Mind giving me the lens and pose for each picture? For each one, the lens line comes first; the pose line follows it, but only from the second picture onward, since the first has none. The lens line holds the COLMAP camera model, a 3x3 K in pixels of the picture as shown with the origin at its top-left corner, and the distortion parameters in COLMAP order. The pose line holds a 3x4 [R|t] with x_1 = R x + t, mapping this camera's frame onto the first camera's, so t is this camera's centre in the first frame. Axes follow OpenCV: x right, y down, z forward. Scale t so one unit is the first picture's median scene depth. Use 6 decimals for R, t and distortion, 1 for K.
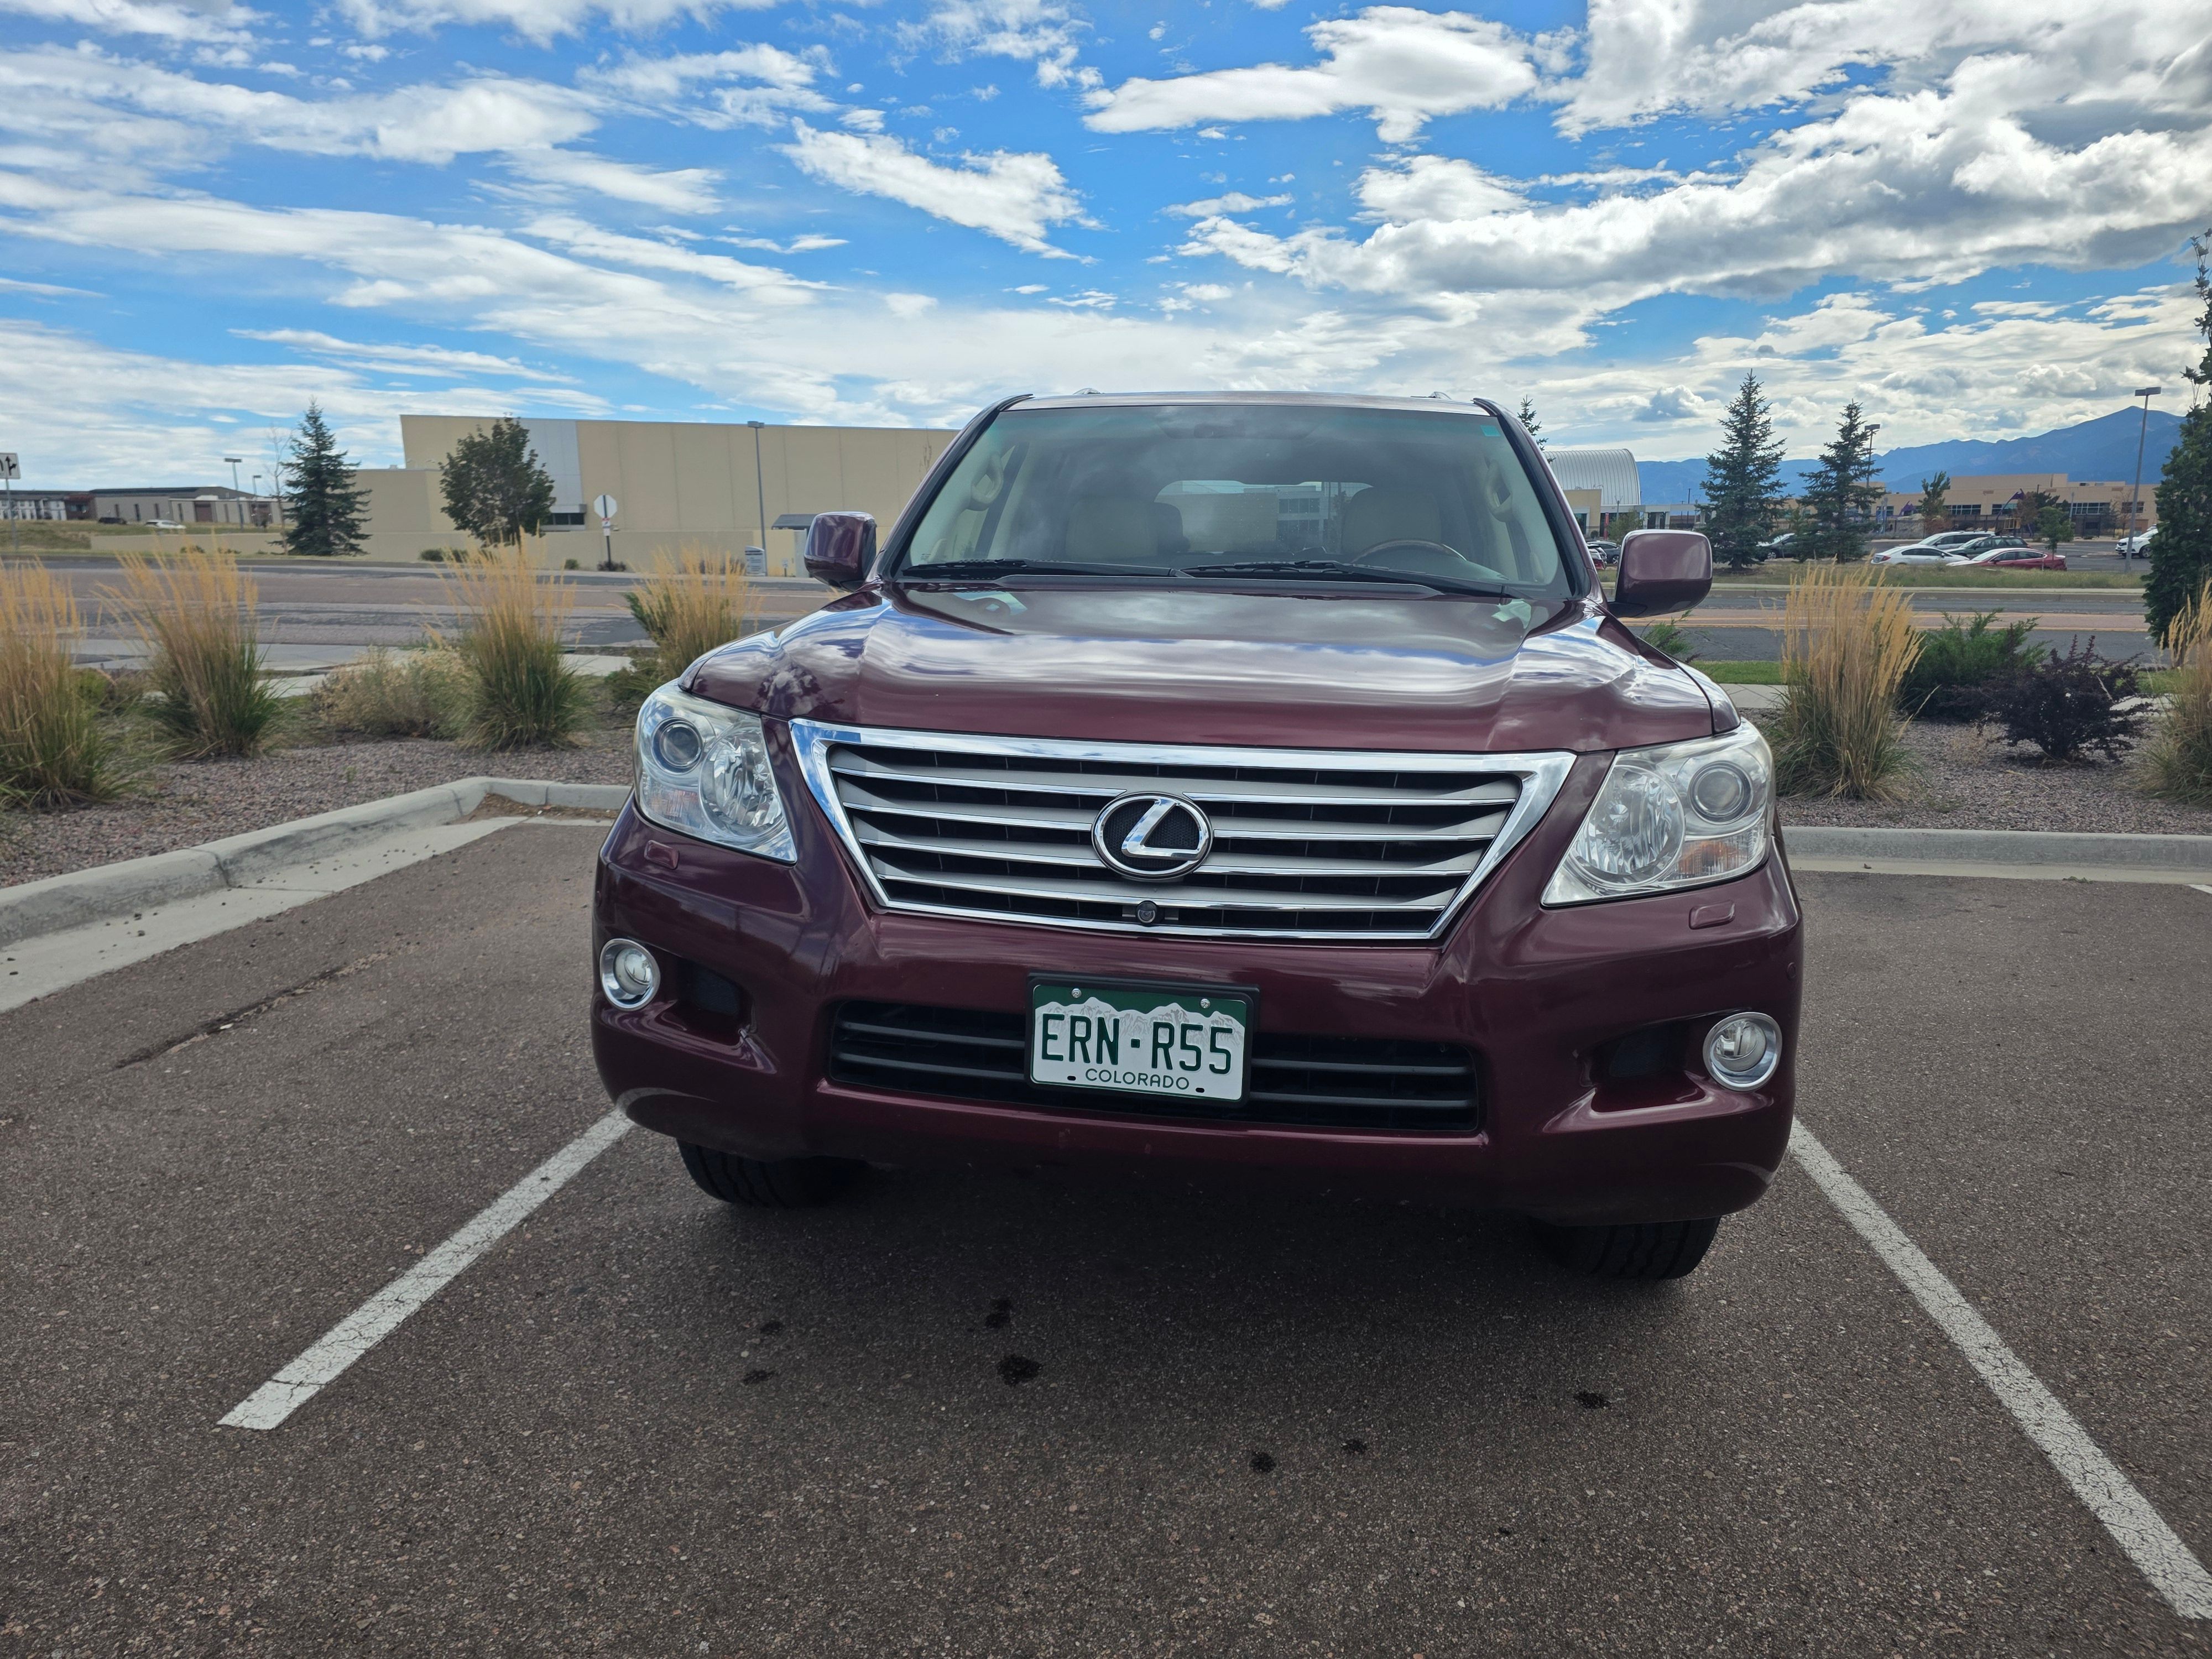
lens RADIAL K [[1478.6, 0, 1111.7], [0, 1478.6, 830.1], [0, 0, 1]] dist [0.065411, -0.058565]
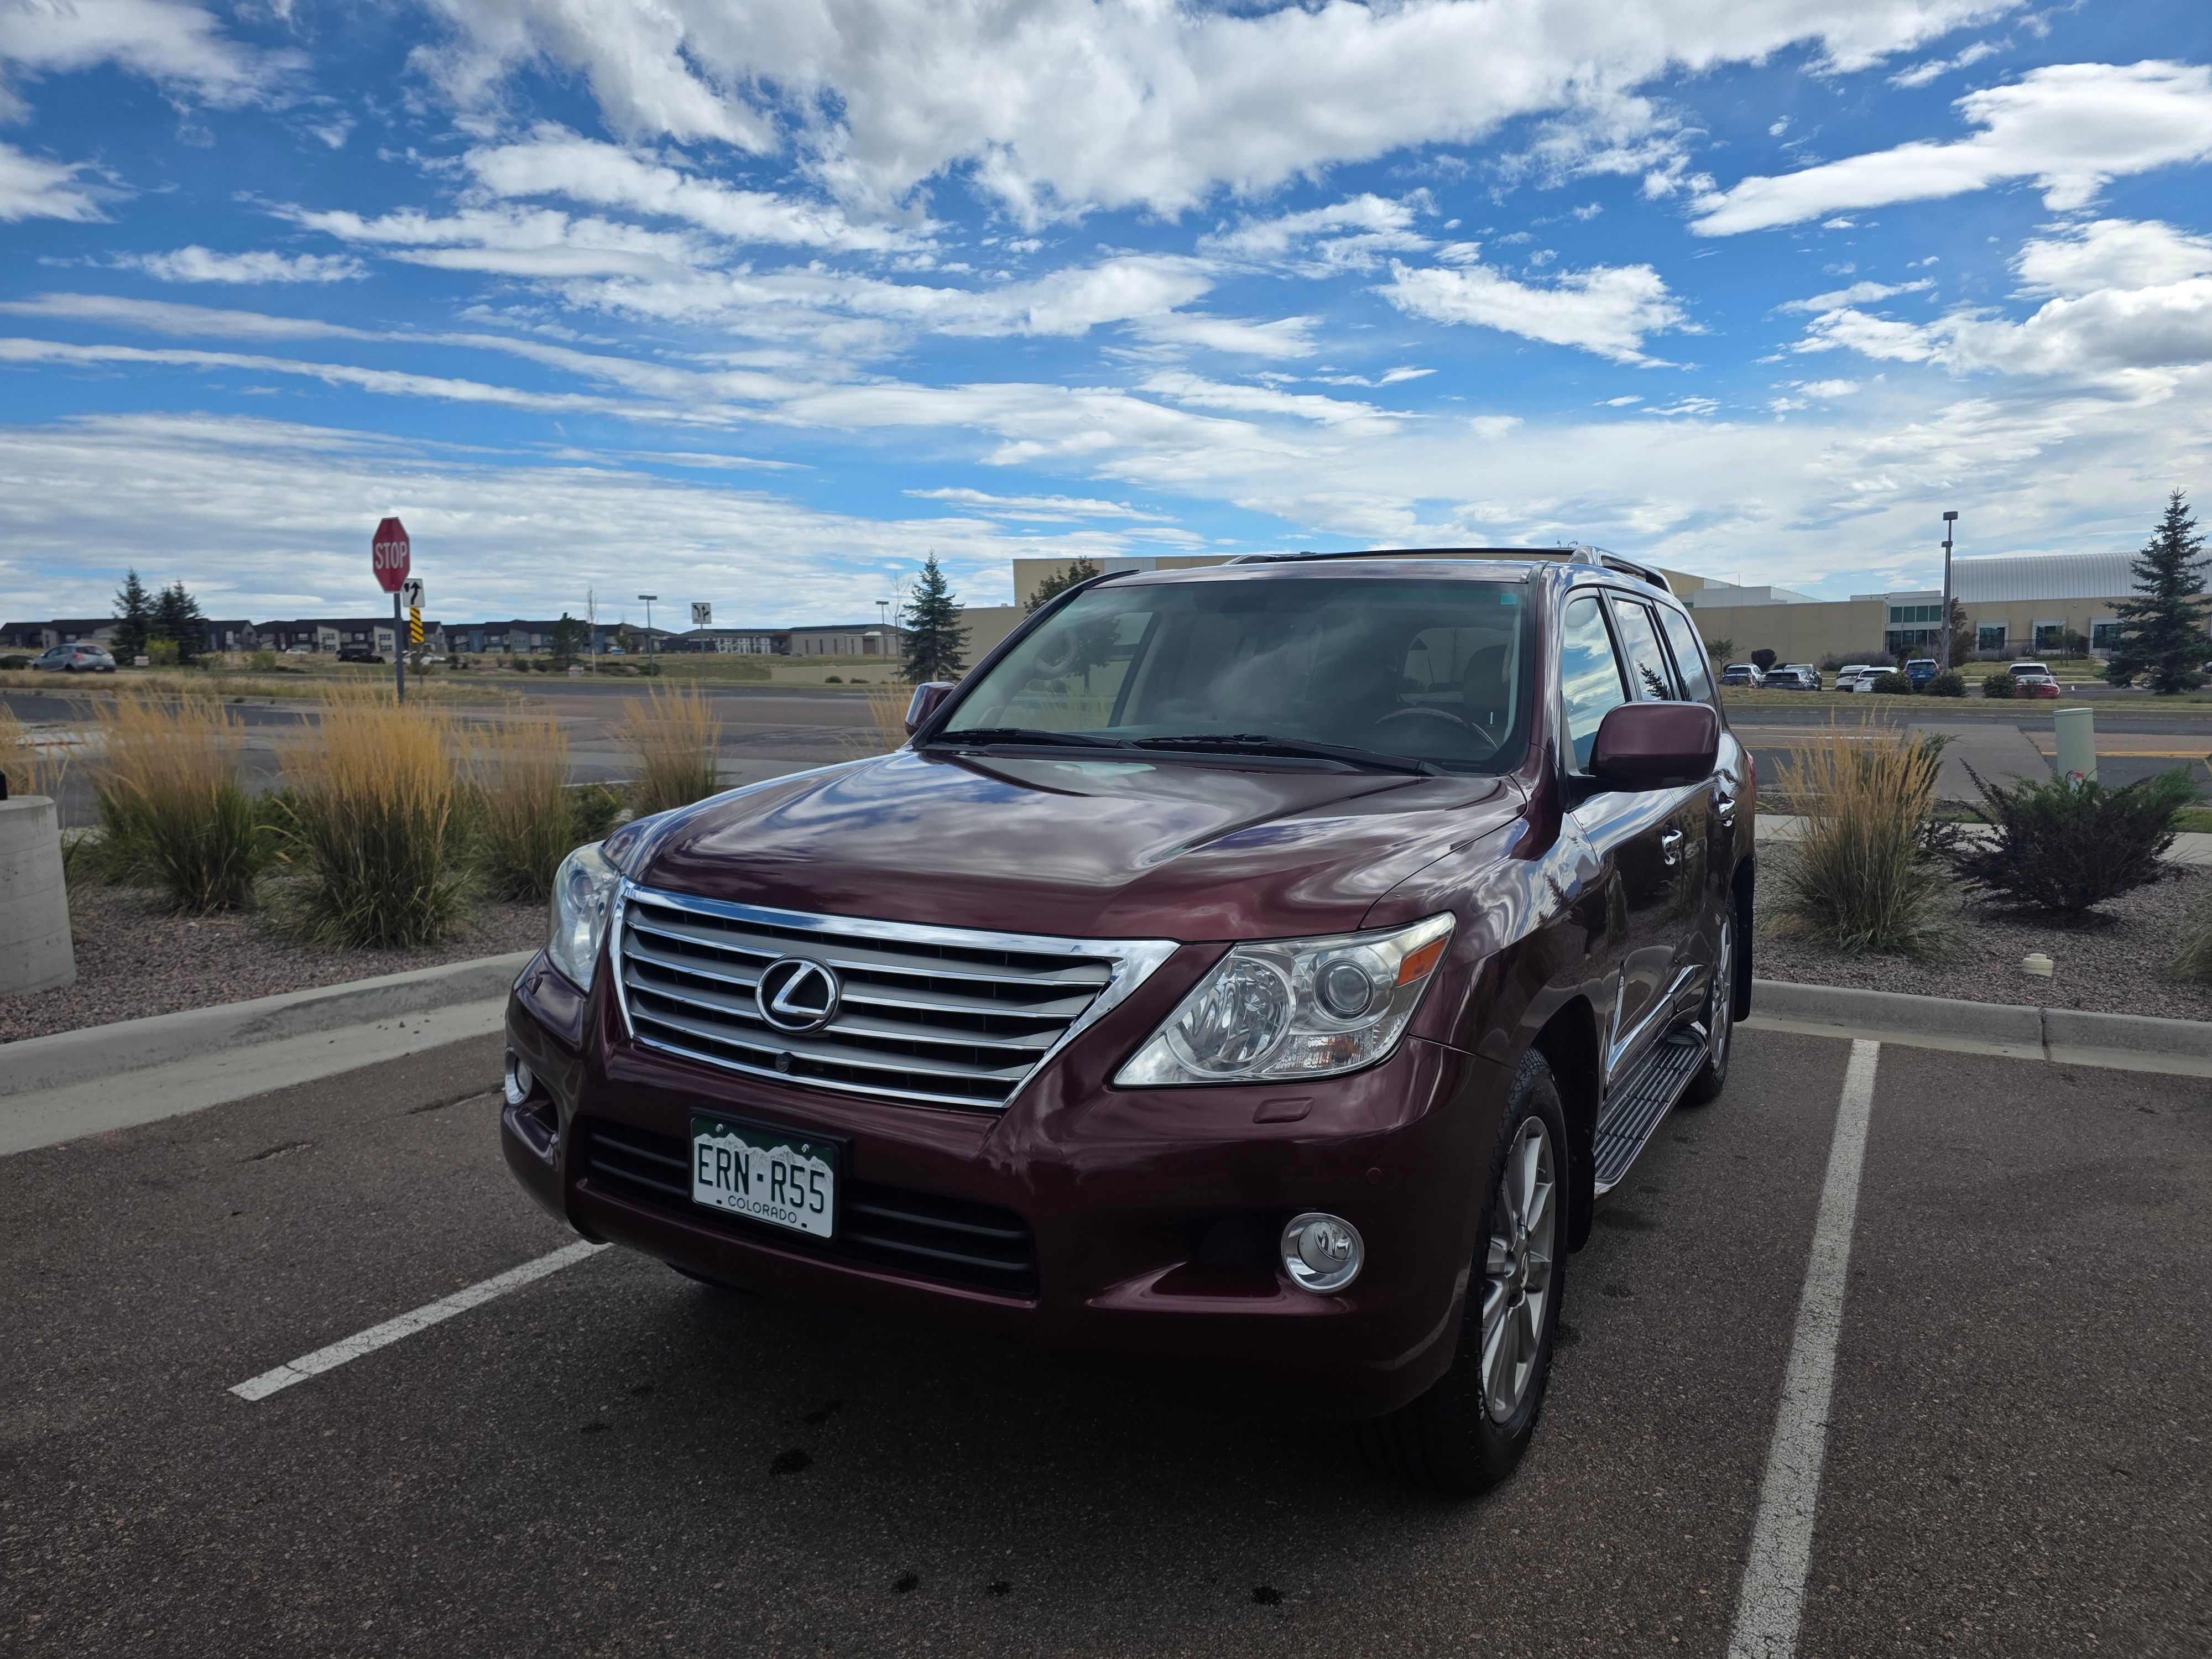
lens RADIAL K [[1478.6, 0, 1126.8], [0, 1478.6, 841.6], [0, 0, 1]] dist [0.065411, -0.058565]
pose [[0.933604, 0.033344, -0.356753, 0.450106], [-0.058457, 0.996495, -0.059840, -0.041214], [0.353507, 0.076721, 0.932280, 0.002768]]
